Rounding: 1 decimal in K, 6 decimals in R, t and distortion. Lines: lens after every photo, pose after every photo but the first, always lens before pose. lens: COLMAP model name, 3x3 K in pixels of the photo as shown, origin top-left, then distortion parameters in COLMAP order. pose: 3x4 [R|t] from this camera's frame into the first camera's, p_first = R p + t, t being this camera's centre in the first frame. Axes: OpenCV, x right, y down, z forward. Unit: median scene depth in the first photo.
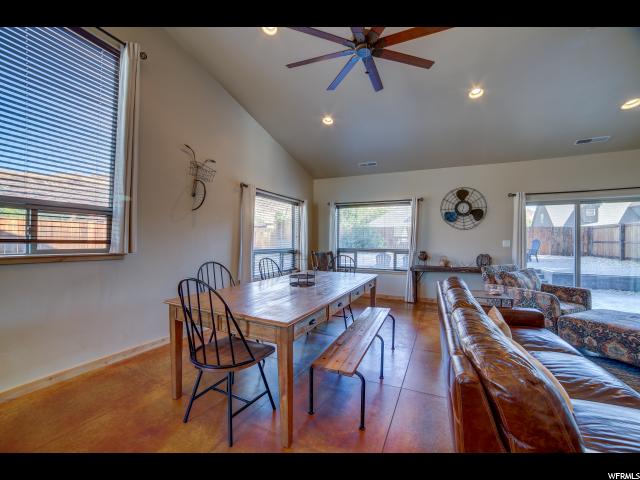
lens RADIAL K [[261.2, 0, 317.0], [0, 261.2, 239.0], [0, 0, 1]] dist [-0.105126, 0.037257]
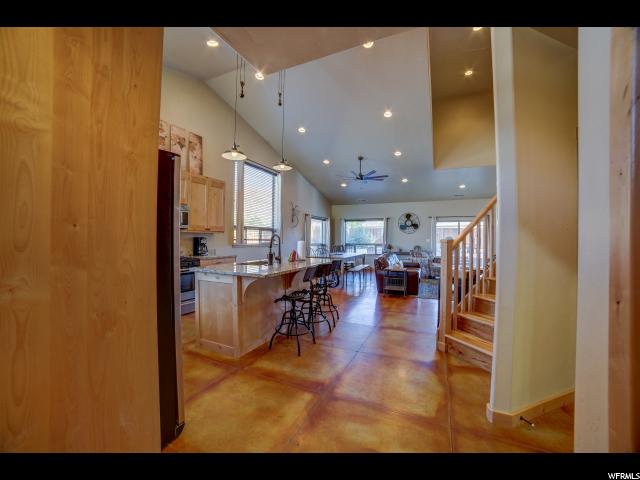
lens RADIAL K [[261.2, 0, 317.0], [0, 261.2, 239.0], [0, 0, 1]] dist [-0.105126, 0.037257]
pose [[0.999828, -0.002108, 0.018440, -0.194715], [0.001955, 0.999963, 0.008344, -0.013040], [-0.018457, -0.008307, 0.999795, -1.050846]]
